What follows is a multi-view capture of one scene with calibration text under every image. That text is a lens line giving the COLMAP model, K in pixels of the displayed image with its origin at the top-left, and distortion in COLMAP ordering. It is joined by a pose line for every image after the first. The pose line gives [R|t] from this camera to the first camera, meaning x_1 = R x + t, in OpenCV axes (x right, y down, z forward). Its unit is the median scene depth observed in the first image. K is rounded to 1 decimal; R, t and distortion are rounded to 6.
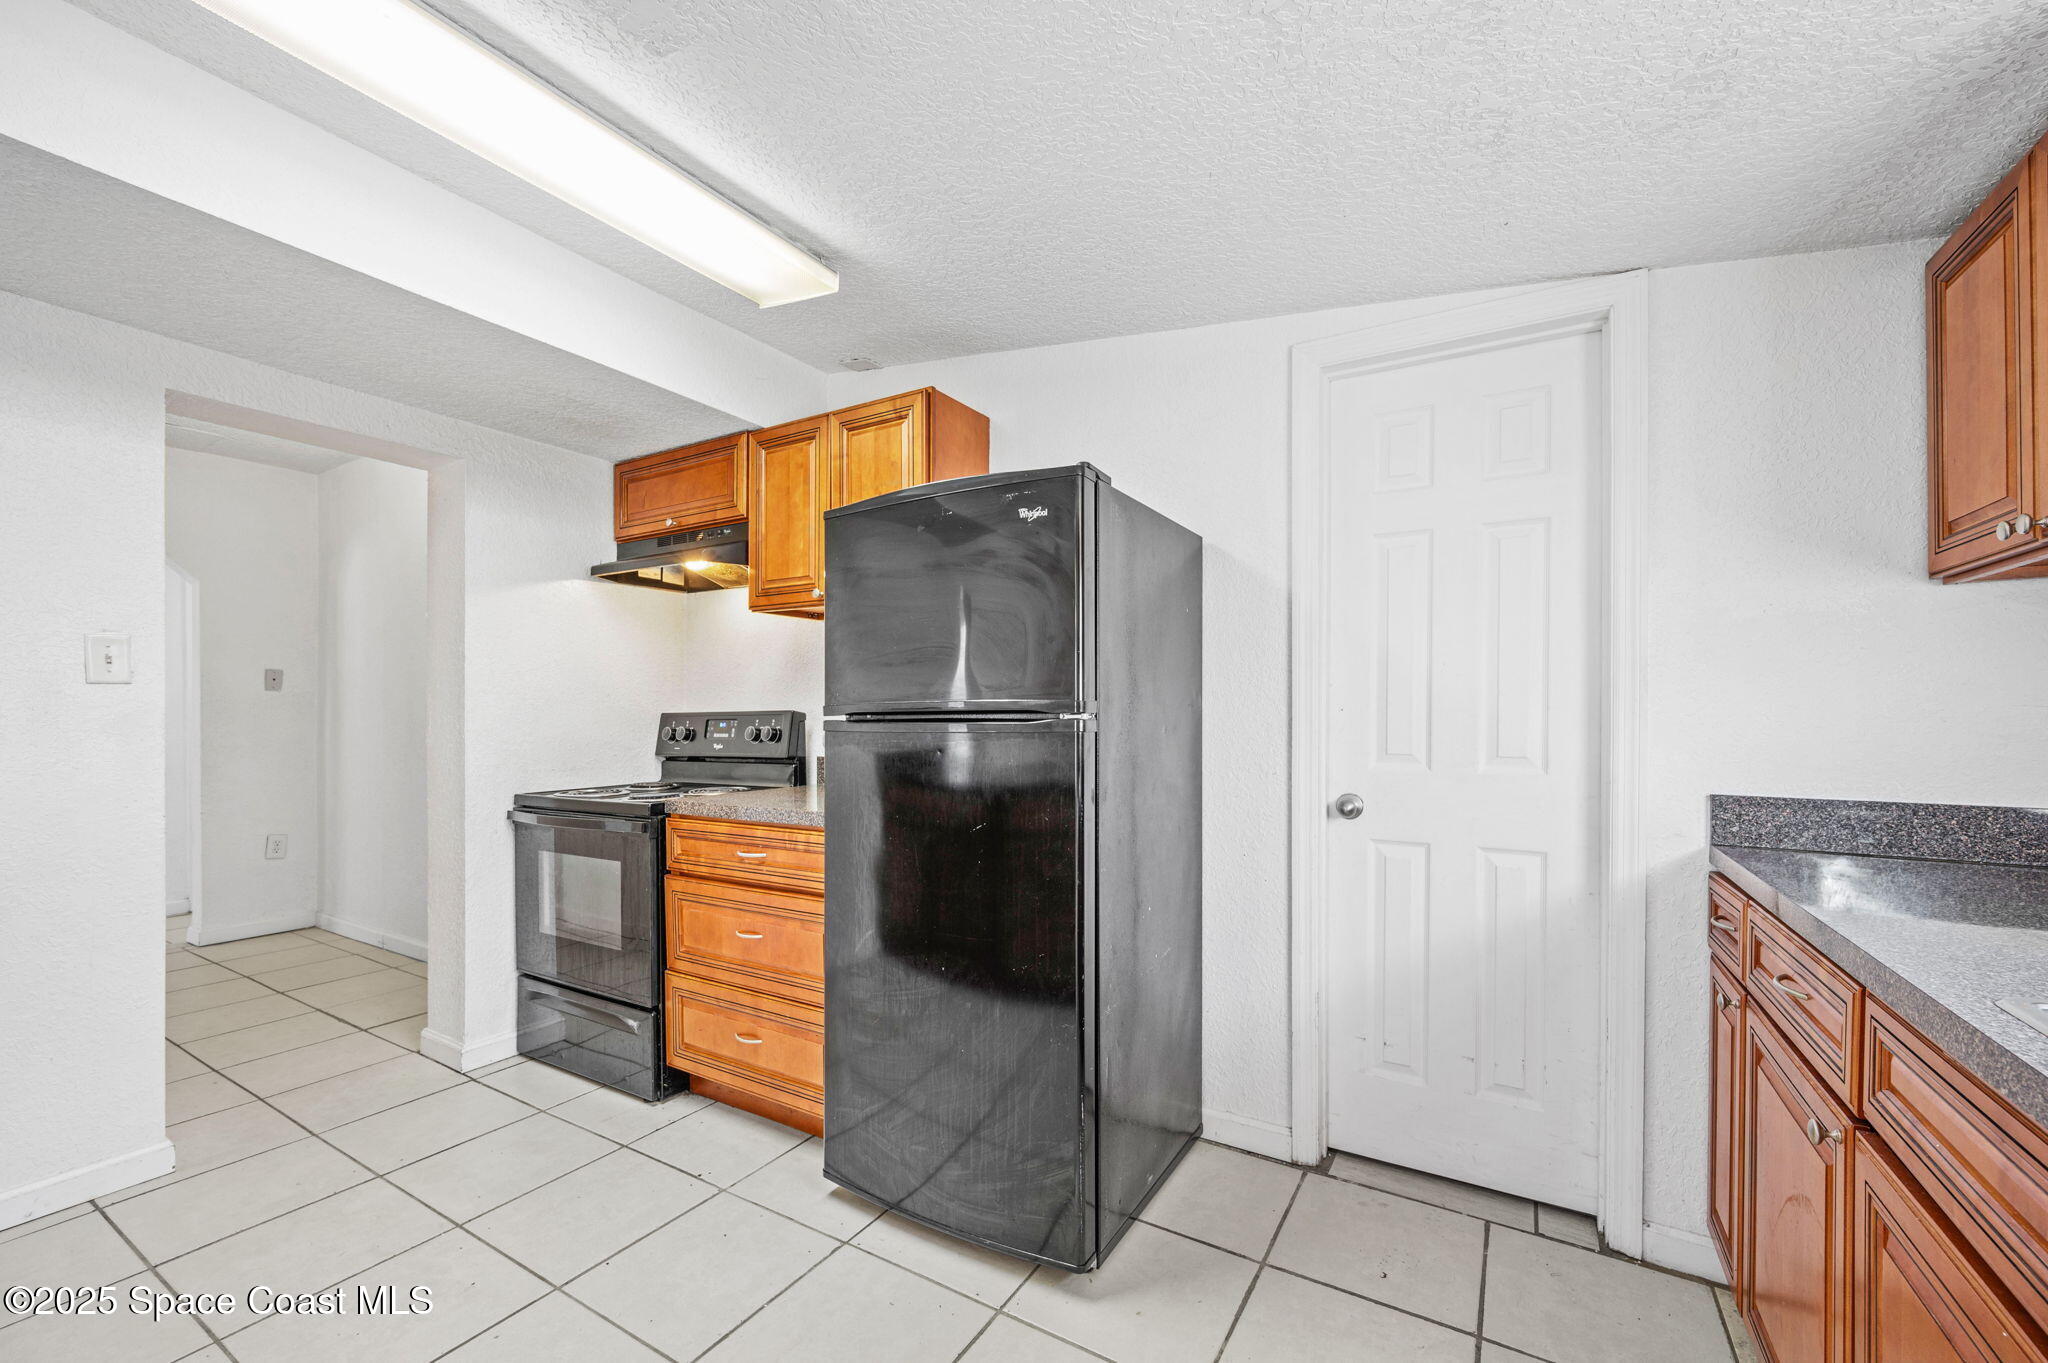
lens RADIAL K [[821.6, 0, 1033.3], [0, 821.6, 722.2], [0, 0, 1]] dist [0.001381, -0.000204]
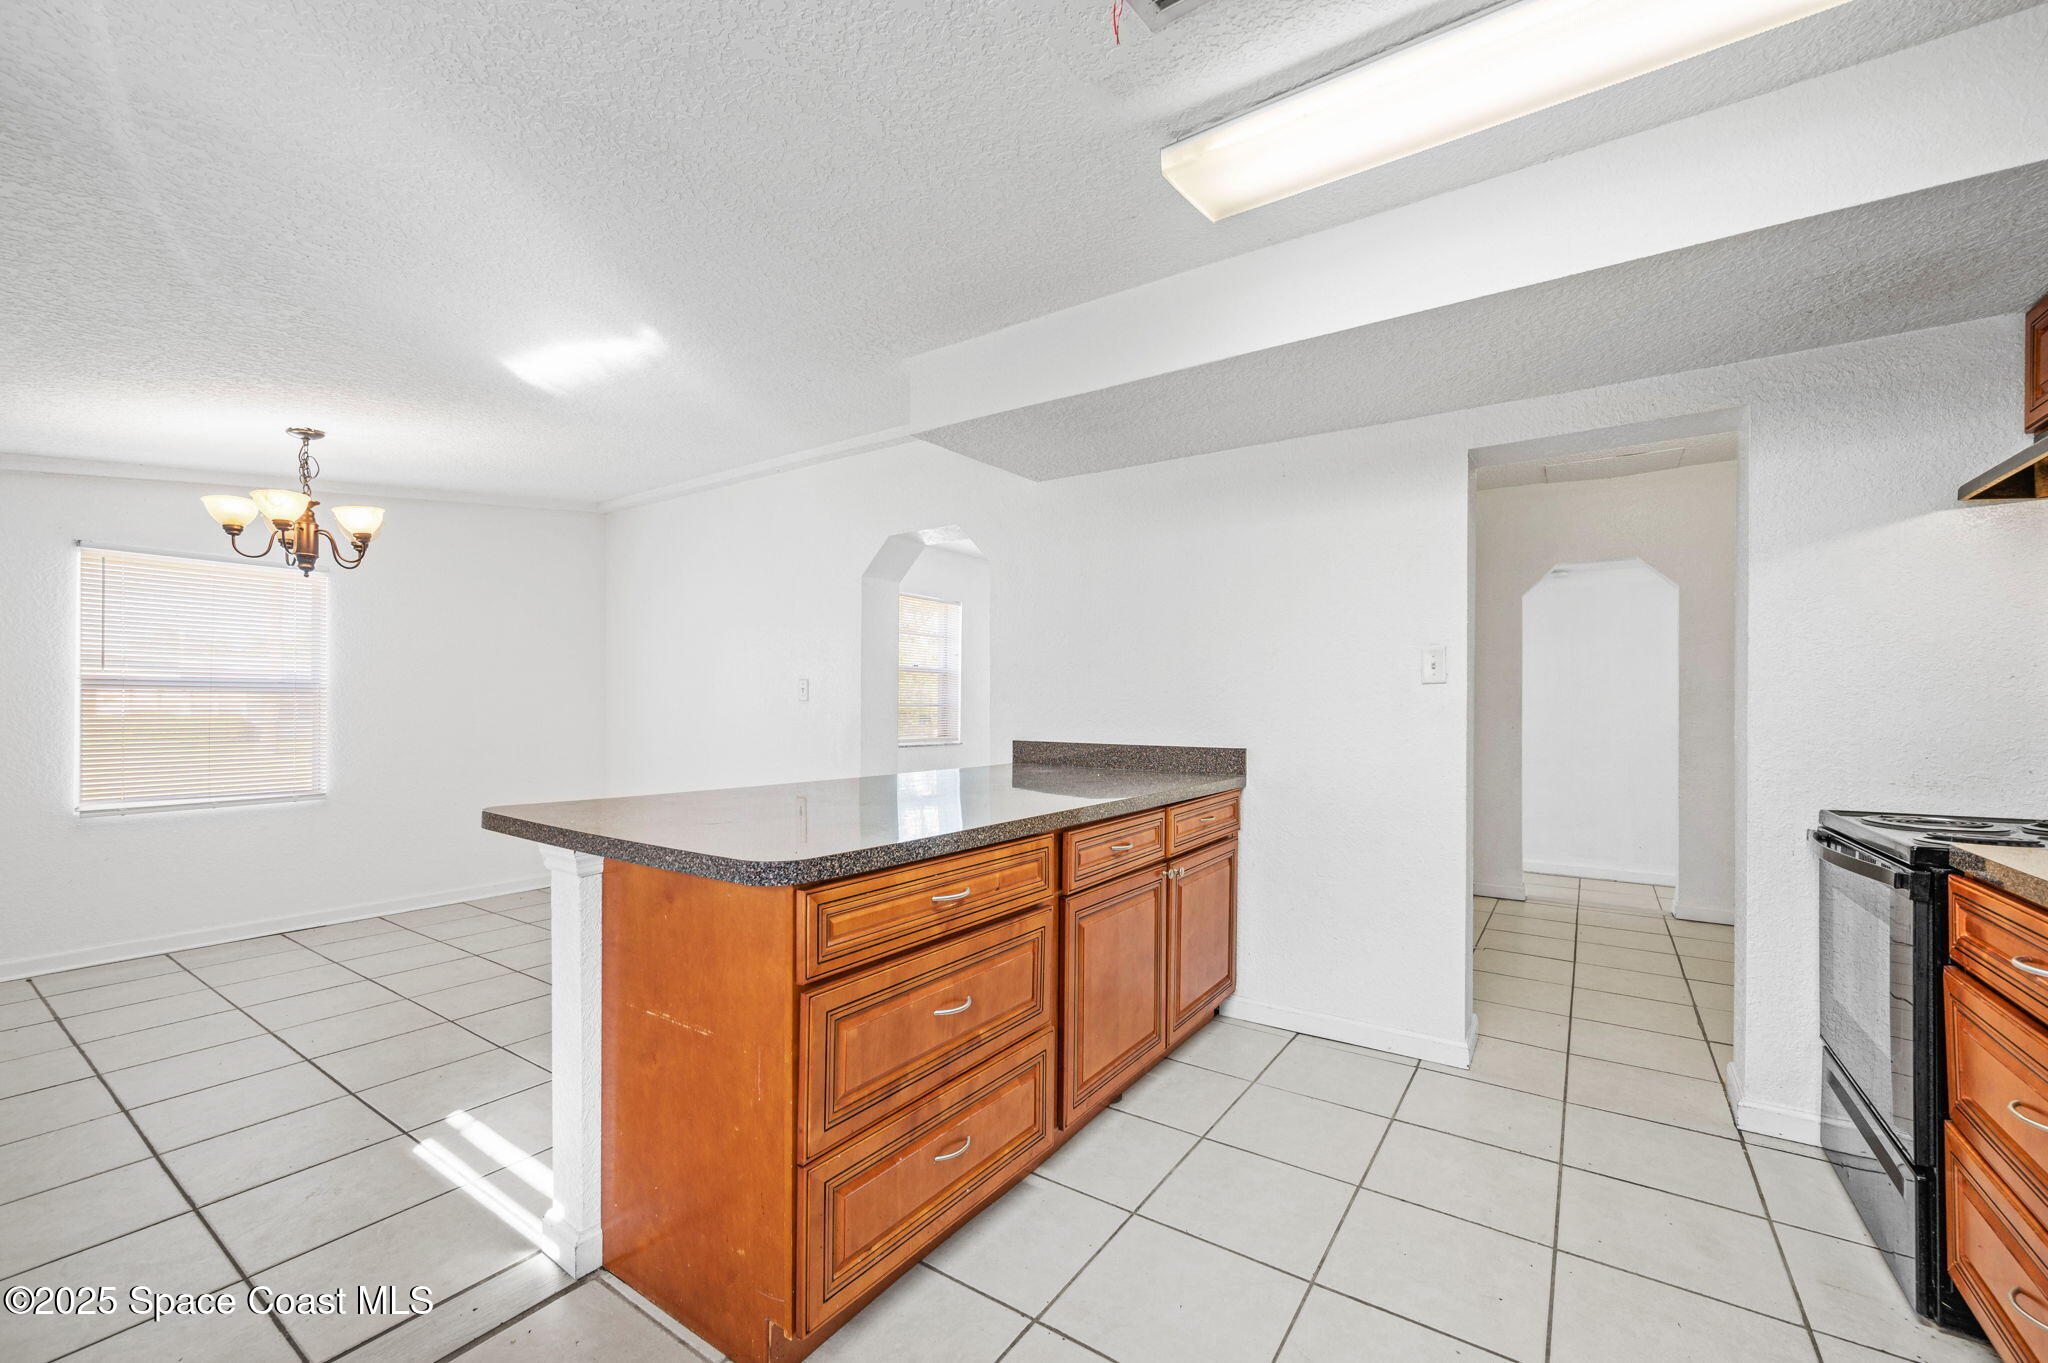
lens RADIAL K [[821.6, 0, 1042.7], [0, 821.6, 707.4], [0, 0, 1]] dist [0.001381, -0.000204]
pose [[-0.052640, 0.001292, -0.998613, 0.244822], [-0.010660, 0.999941, 0.001855, -0.003958], [0.998557, 0.010743, -0.052623, 0.410152]]
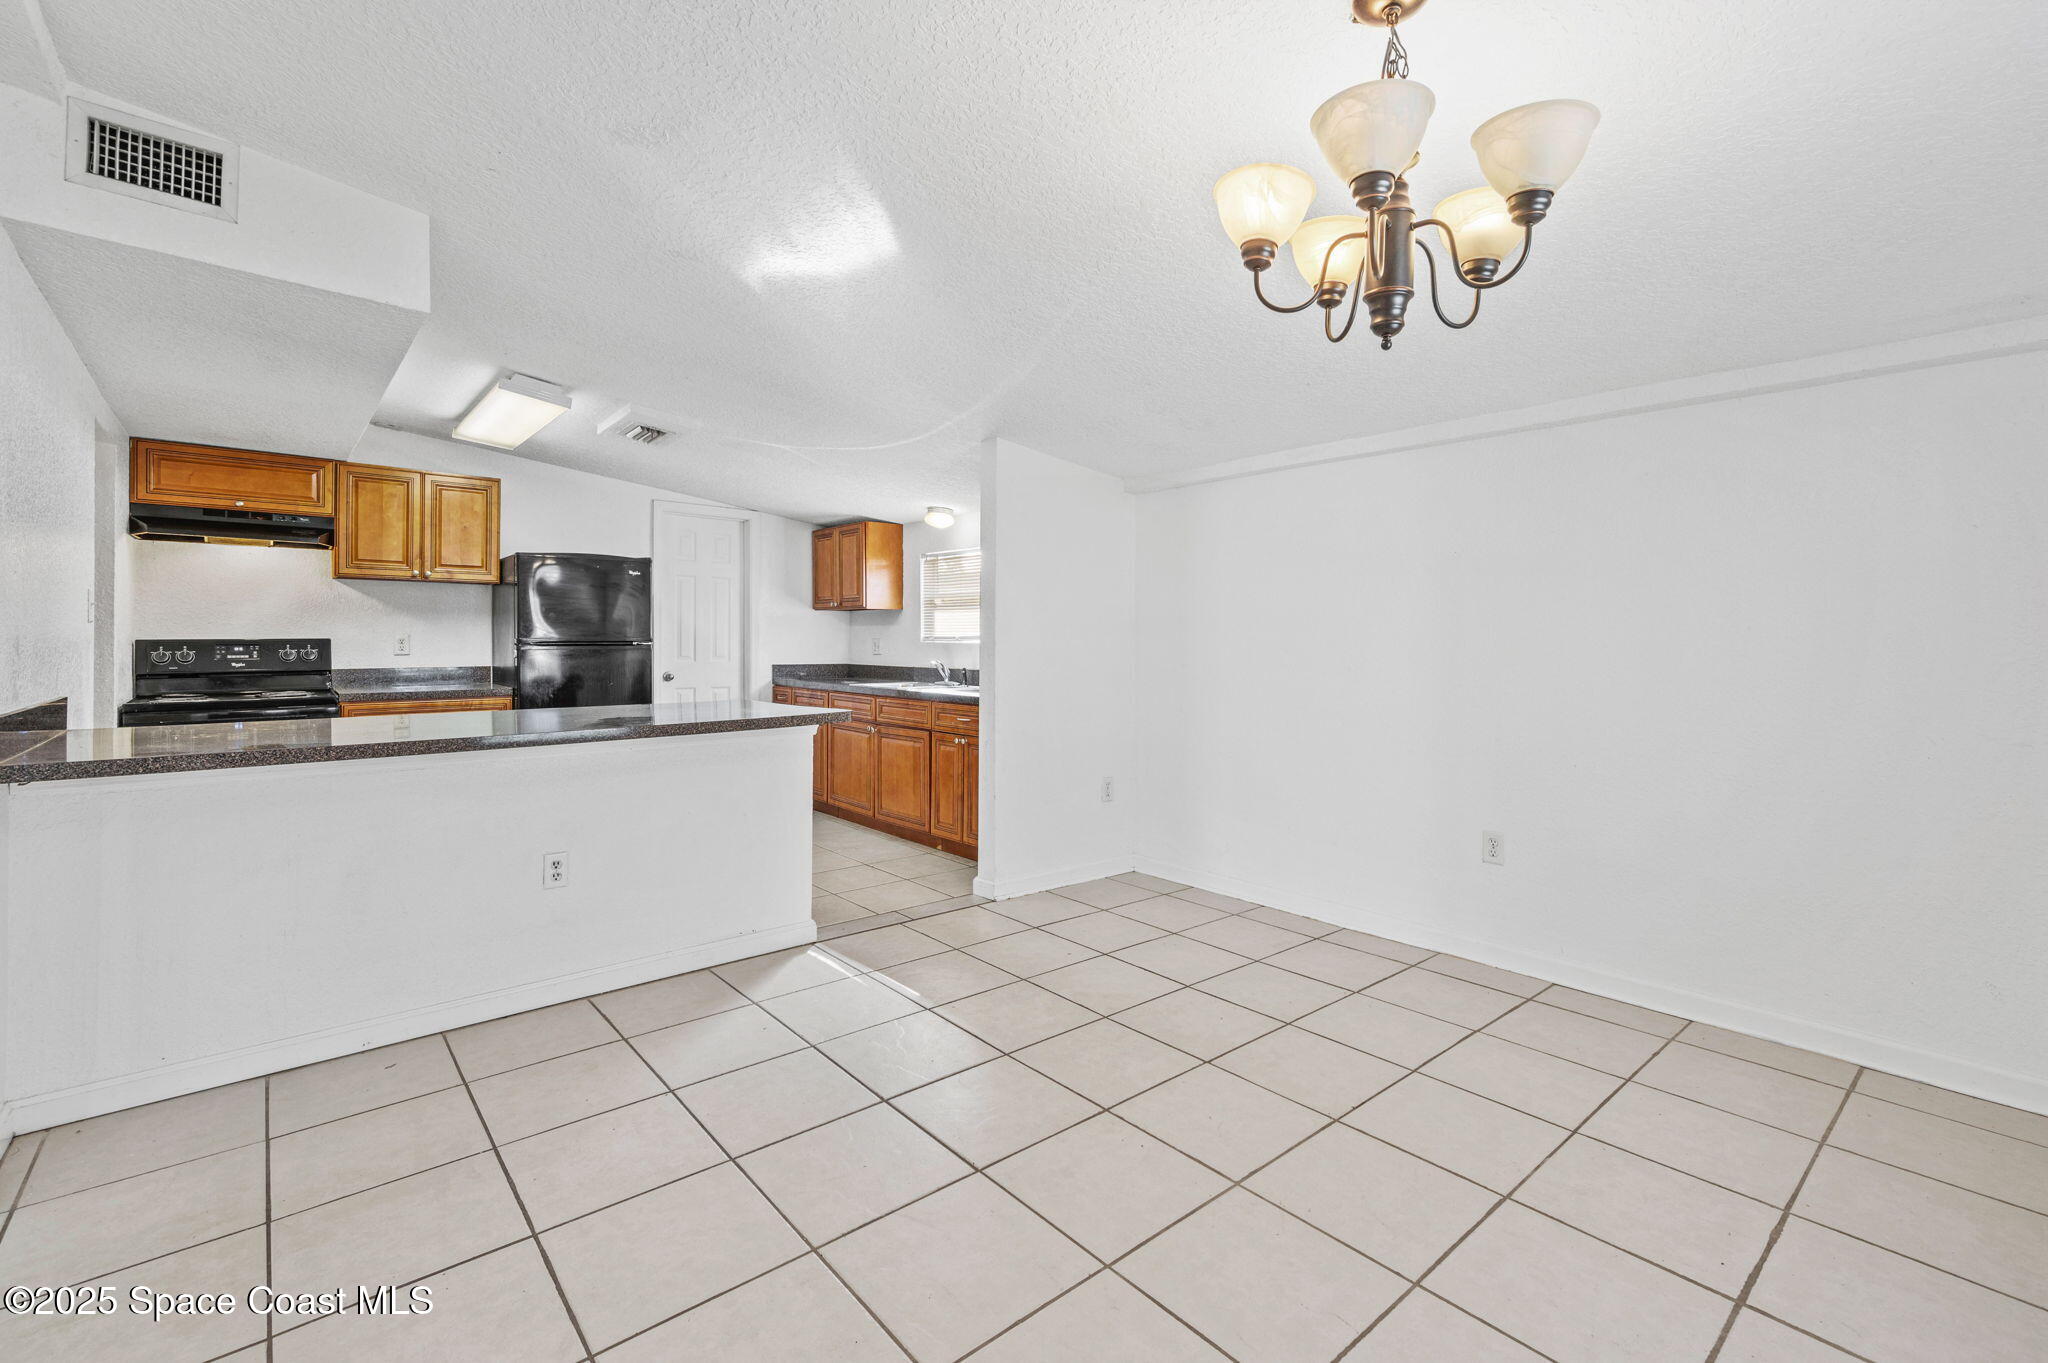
lens RADIAL K [[903.4, 0, 1042.1], [0, 903.4, 639.4], [0, 0, 1]] dist [0.001484, 0.000115]
pose [[0.312377, 0.000207, 0.949958, -2.030542], [0.002286, 0.999997, -0.000970, -0.011518], [-0.949955, 0.002474, 0.312376, -1.069087]]
